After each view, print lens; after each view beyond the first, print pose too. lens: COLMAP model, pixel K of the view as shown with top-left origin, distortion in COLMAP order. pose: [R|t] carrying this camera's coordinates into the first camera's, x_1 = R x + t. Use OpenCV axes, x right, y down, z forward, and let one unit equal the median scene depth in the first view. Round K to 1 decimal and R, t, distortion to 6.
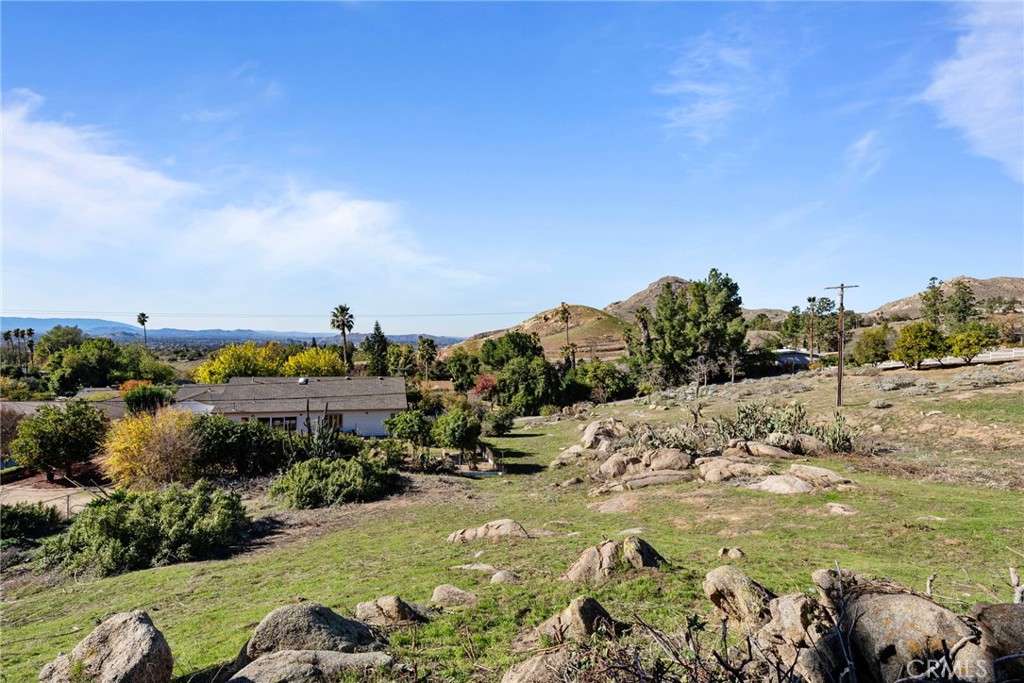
lens RADIAL K [[457.8, 0, 507.0], [0, 457.8, 334.6], [0, 0, 1]] dist [0.001370, -0.001253]
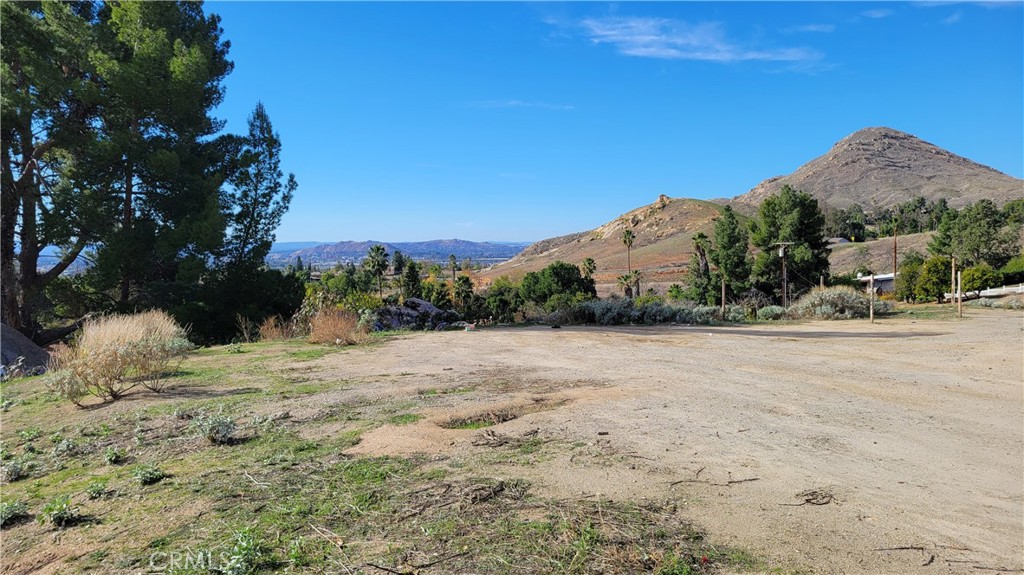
lens RADIAL K [[778.9, 0, 507.1], [0, 778.9, 286.4], [0, 0, 1]] dist [0.060926, 0.000234]
pose [[0.993400, -0.023549, -0.112258, 0.083090], [0.030737, 0.997557, 0.062735, -0.056846], [0.110506, -0.065772, 0.991697, -0.500271]]
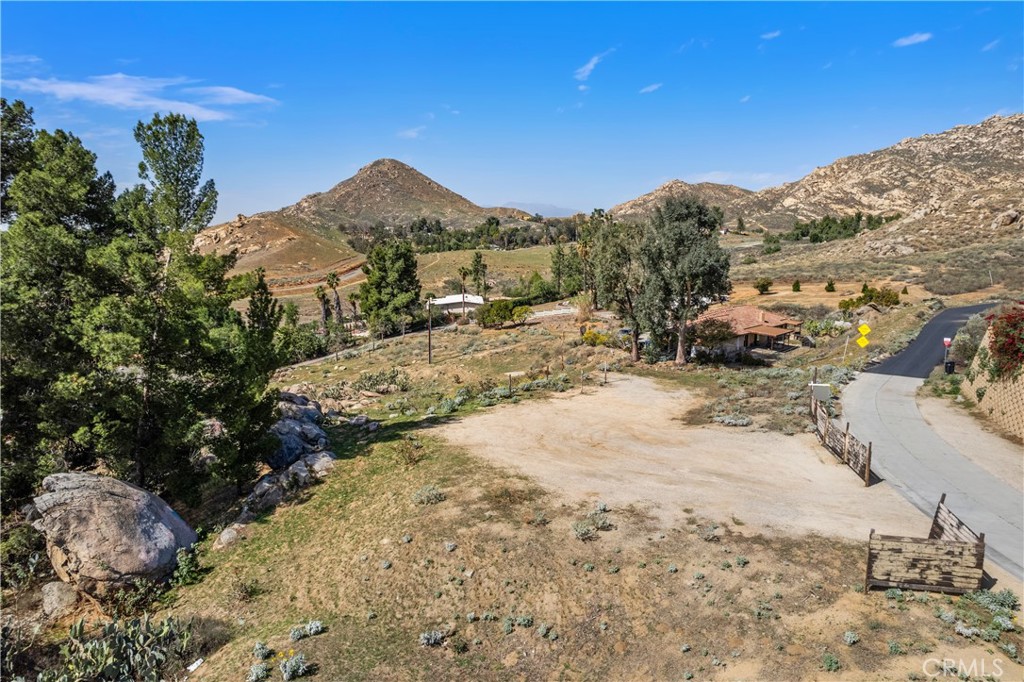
lens RADIAL K [[663.0, 0, 513.7], [0, 663.0, 343.0], [0, 0, 1]] dist [-0.026304, 0.013508]
pose [[0.867021, -0.082623, 0.491373, -0.127042], [-0.001120, 0.985830, 0.167741, -0.154733], [-0.498270, -0.145985, 0.854644, -0.601711]]
